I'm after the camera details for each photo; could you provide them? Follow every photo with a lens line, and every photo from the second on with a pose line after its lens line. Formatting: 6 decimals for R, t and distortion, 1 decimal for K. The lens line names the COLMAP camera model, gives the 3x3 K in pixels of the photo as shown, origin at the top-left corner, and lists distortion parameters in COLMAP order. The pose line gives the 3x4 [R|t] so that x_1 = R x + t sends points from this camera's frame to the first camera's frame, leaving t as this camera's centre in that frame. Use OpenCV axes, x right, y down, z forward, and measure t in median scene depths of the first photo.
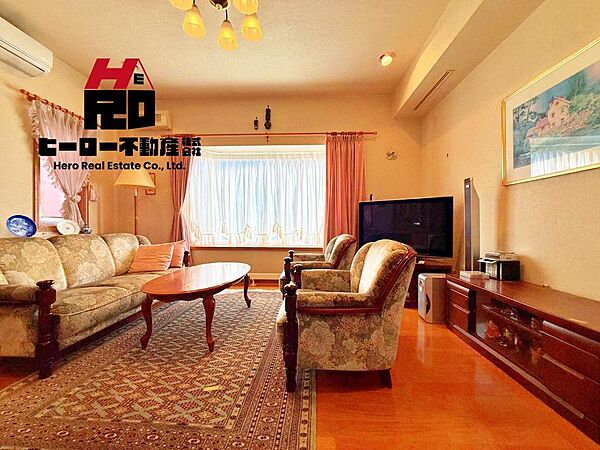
lens RADIAL K [[240.3, 0, 301.3], [0, 240.3, 224.3], [0, 0, 1]] dist [0.000359, 0.000299]
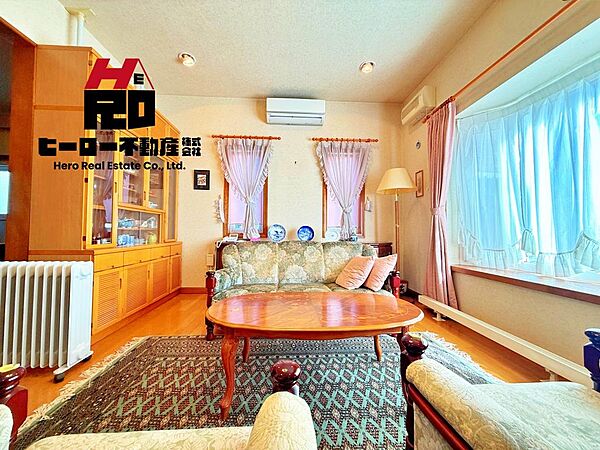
lens RADIAL K [[240.3, 0, 299.1], [0, 240.3, 222.9], [0, 0, 1]] dist [0.000359, 0.000299]
pose [[0.103895, -0.038977, -0.993824, 0.272103], [-0.002791, 0.999216, -0.039480, 0.000944], [0.994584, 0.006875, 0.103704, 0.889063]]
